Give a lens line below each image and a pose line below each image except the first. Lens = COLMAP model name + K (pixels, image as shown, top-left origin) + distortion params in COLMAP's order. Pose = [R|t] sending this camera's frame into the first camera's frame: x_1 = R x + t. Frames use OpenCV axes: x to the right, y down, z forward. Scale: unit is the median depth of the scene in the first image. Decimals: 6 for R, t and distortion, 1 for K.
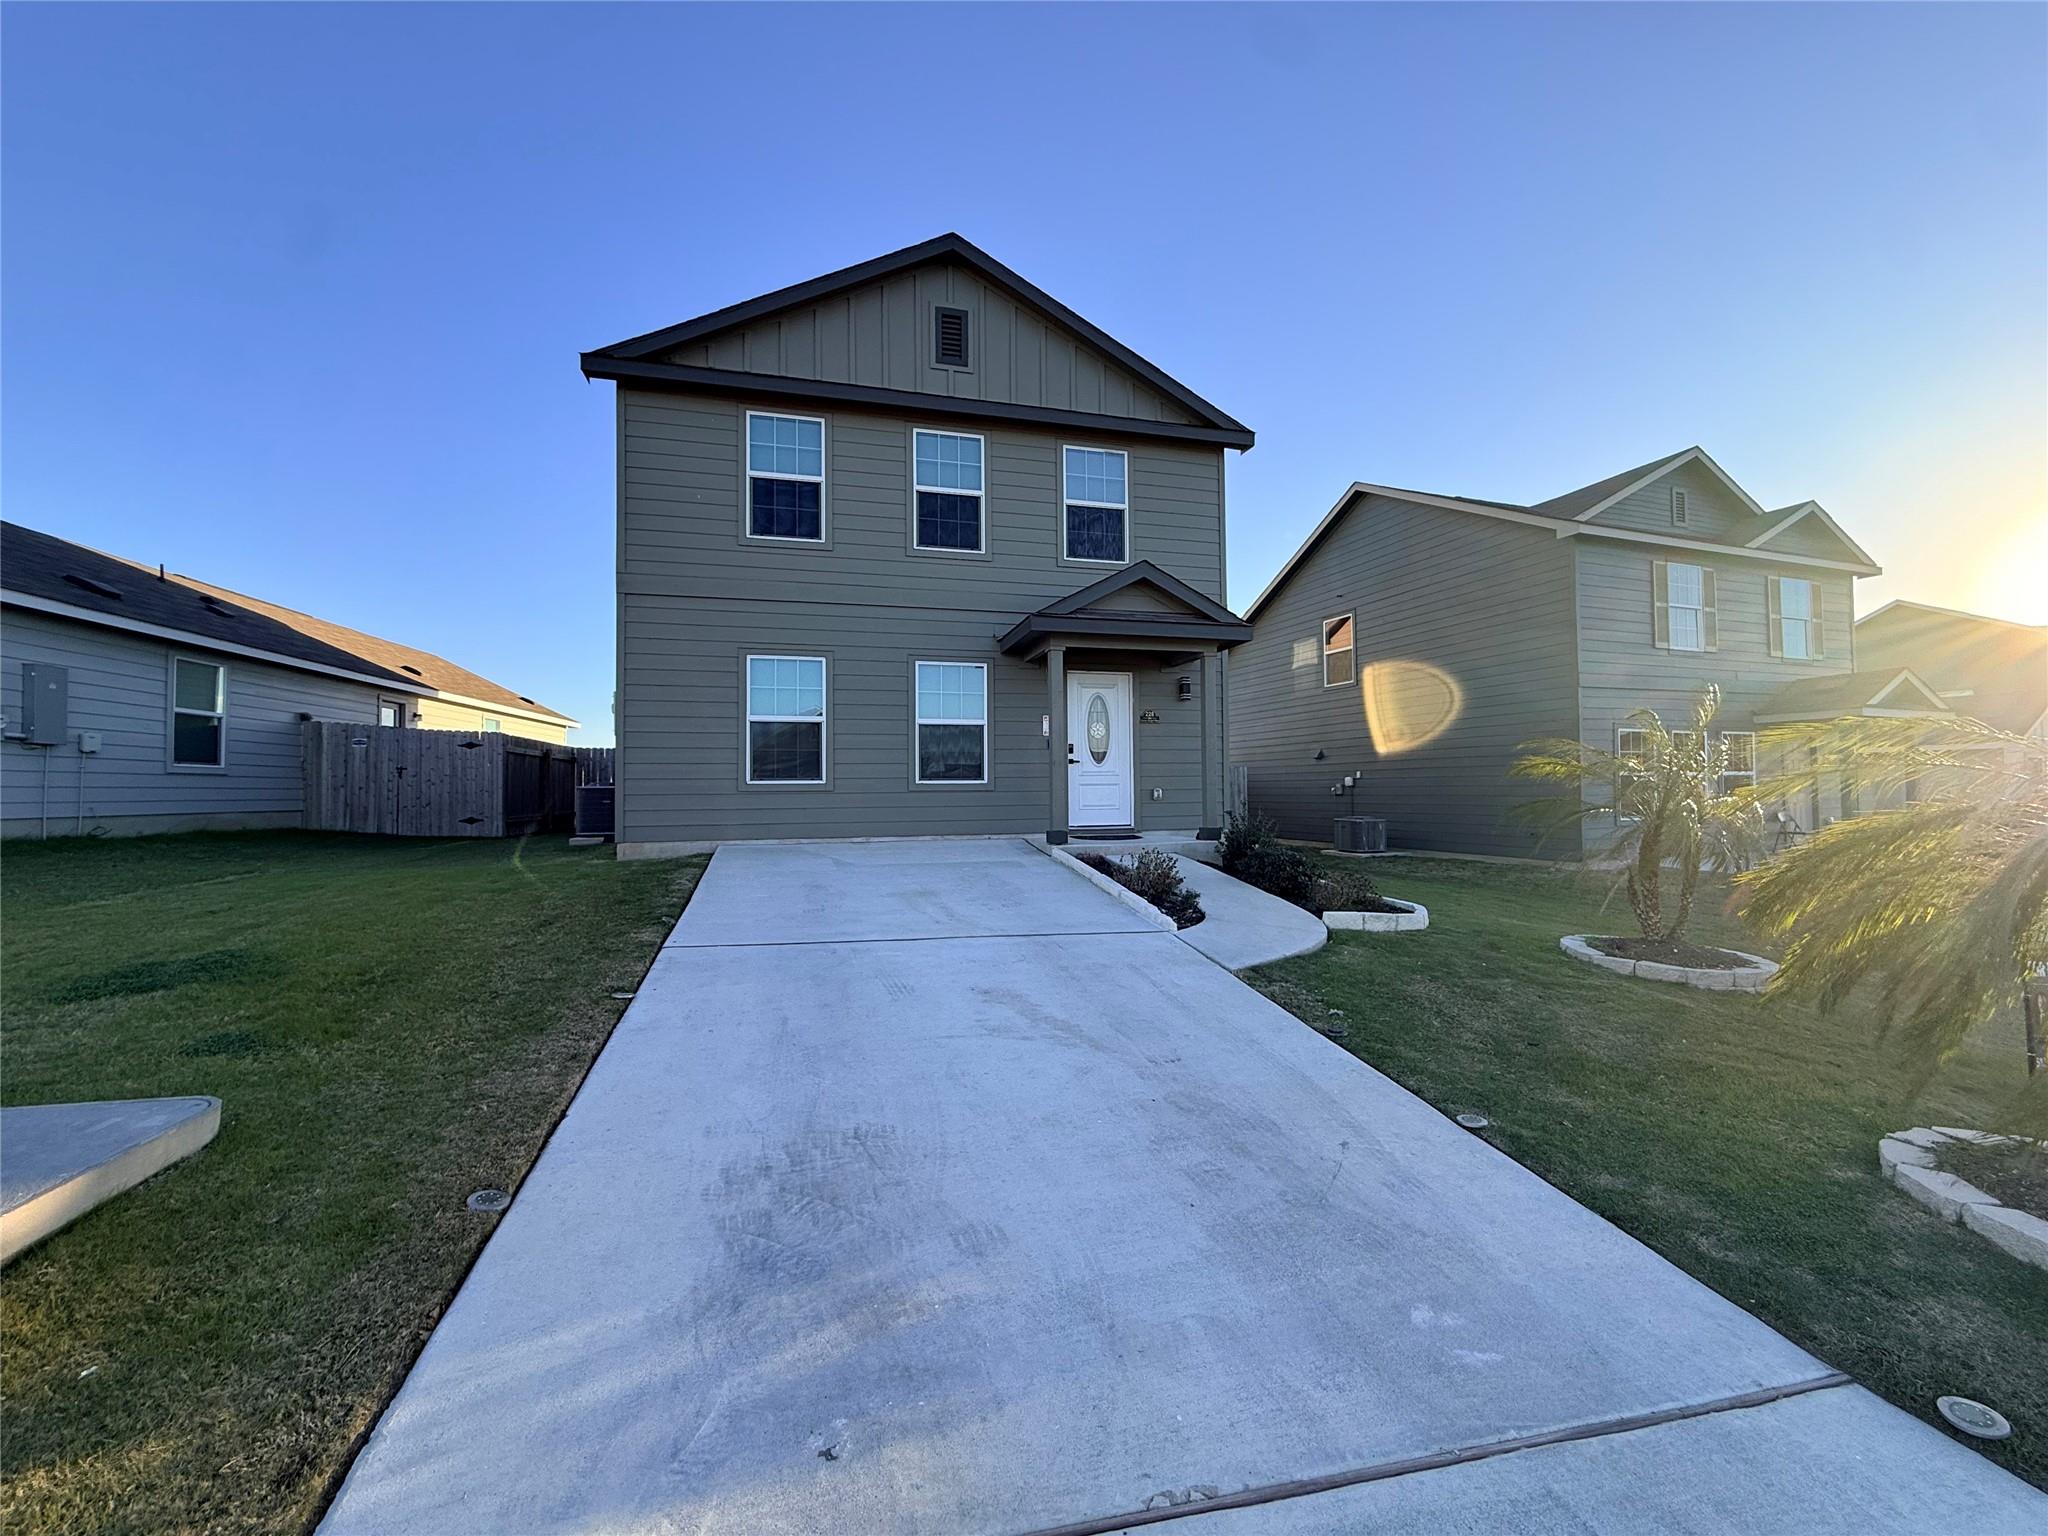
lens RADIAL K [[815.6, 0, 1020.8], [0, 815.6, 770.6], [0, 0, 1]] dist [0.000329, -0.000835]
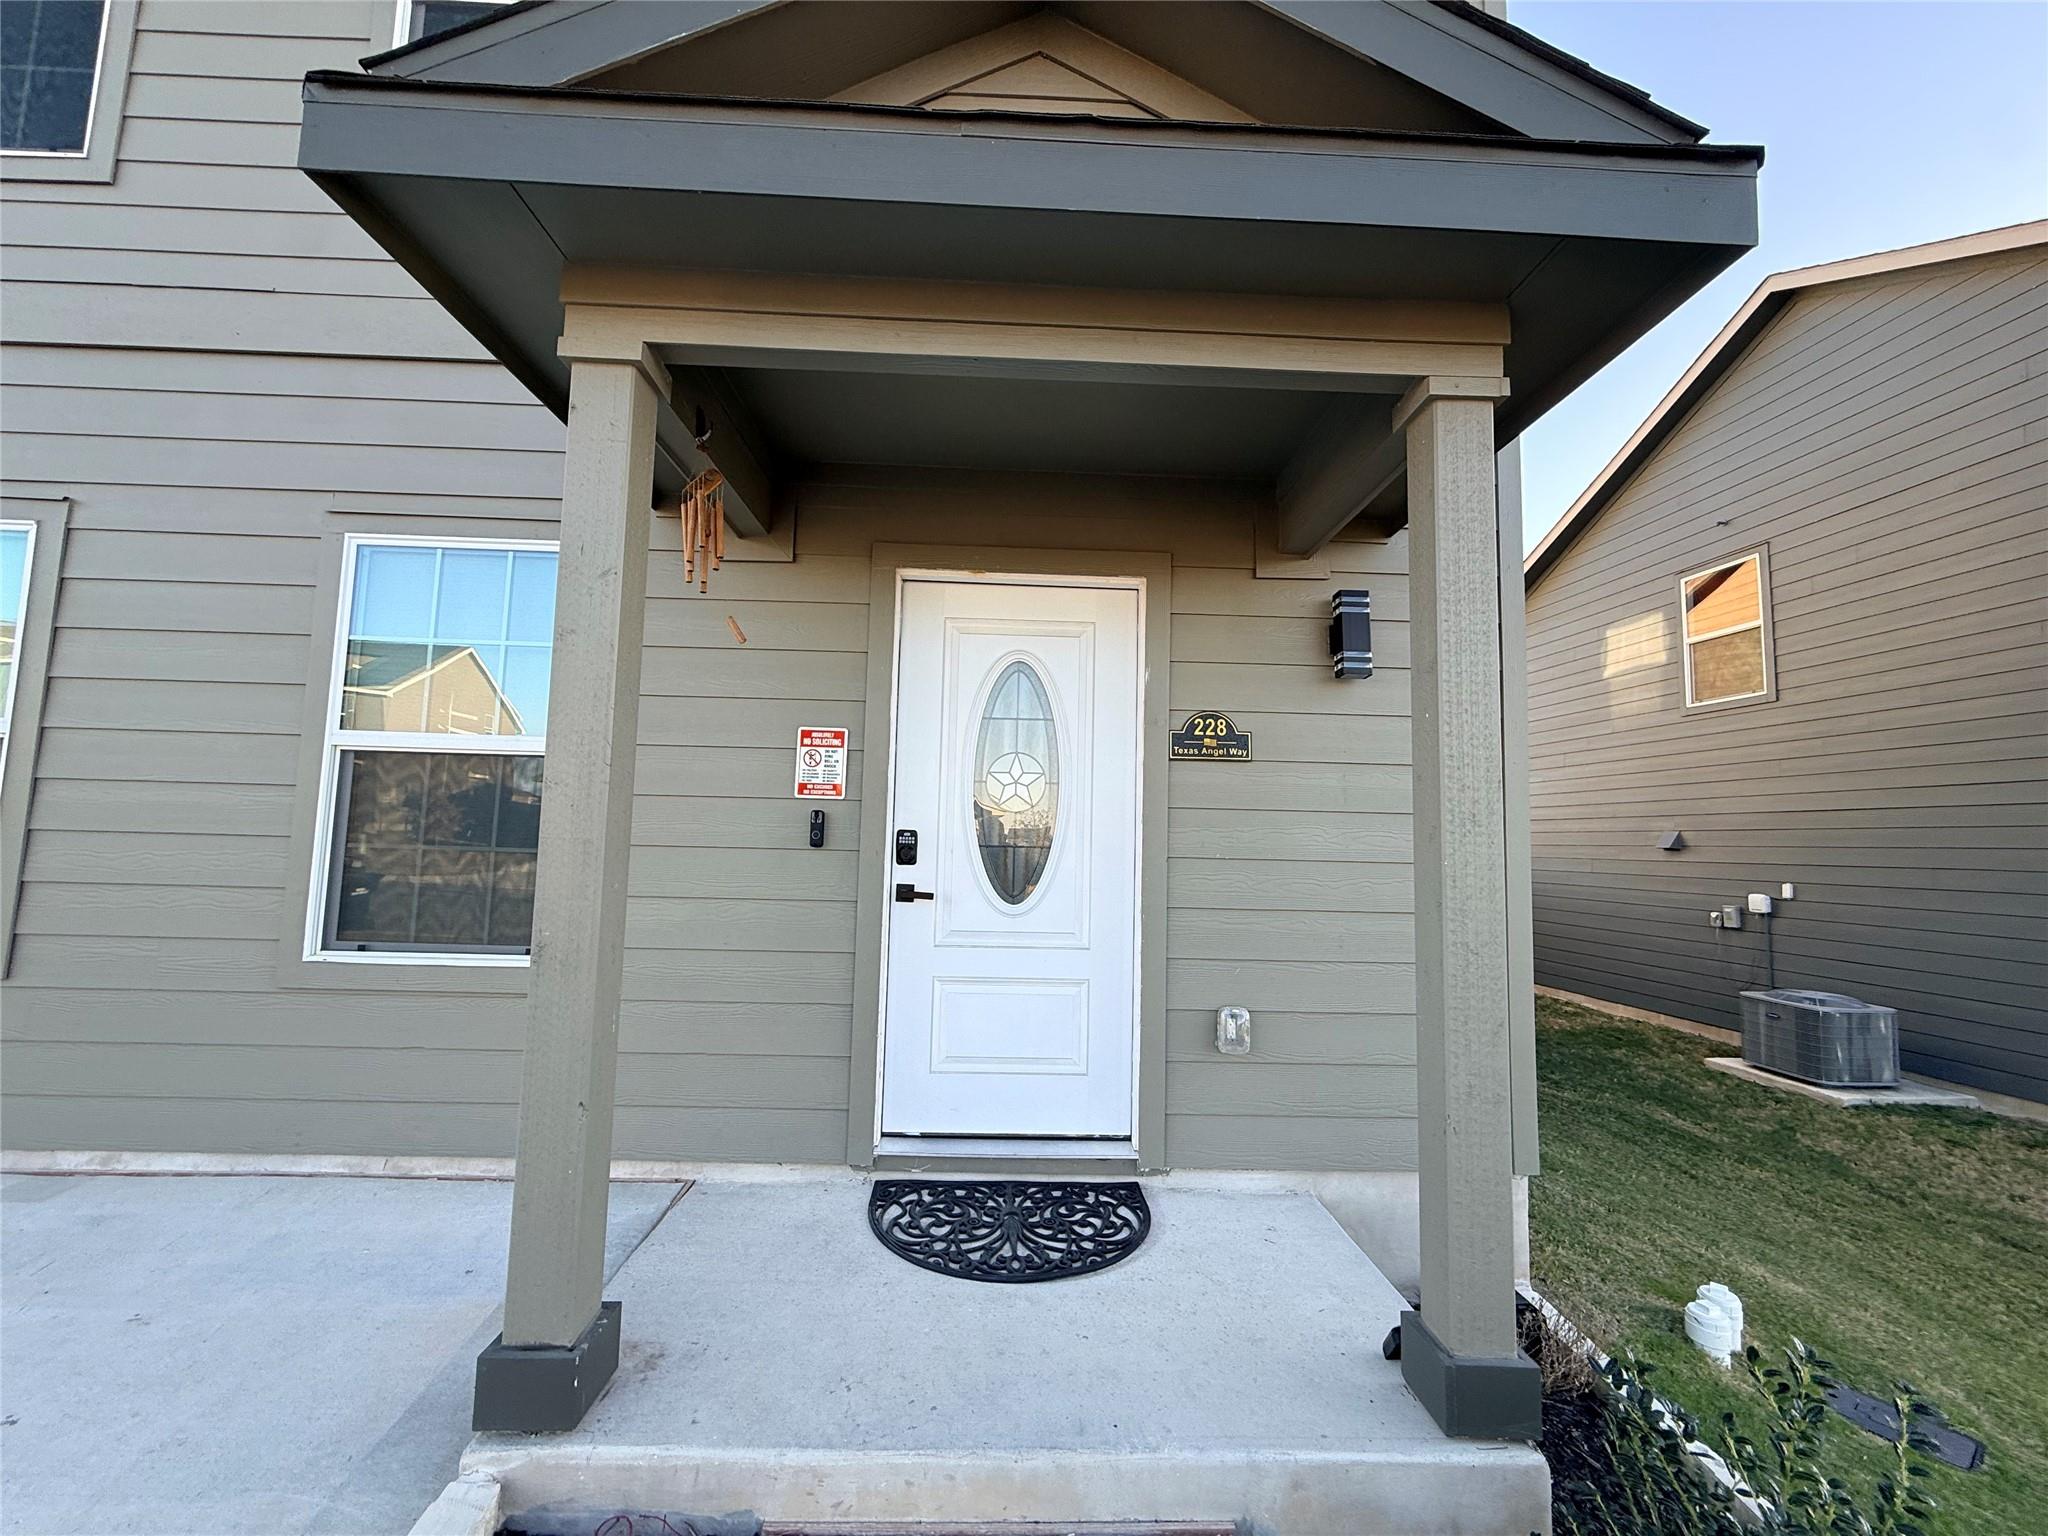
lens RADIAL K [[815.6, 0, 1020.8], [0, 815.6, 770.6], [0, 0, 1]] dist [0.000329, -0.000835]
pose [[0.972121, 0.012503, -0.234148, 0.102961], [-0.028054, 0.997607, -0.063200, -0.022846], [0.232797, 0.068007, 0.970145, 0.465223]]
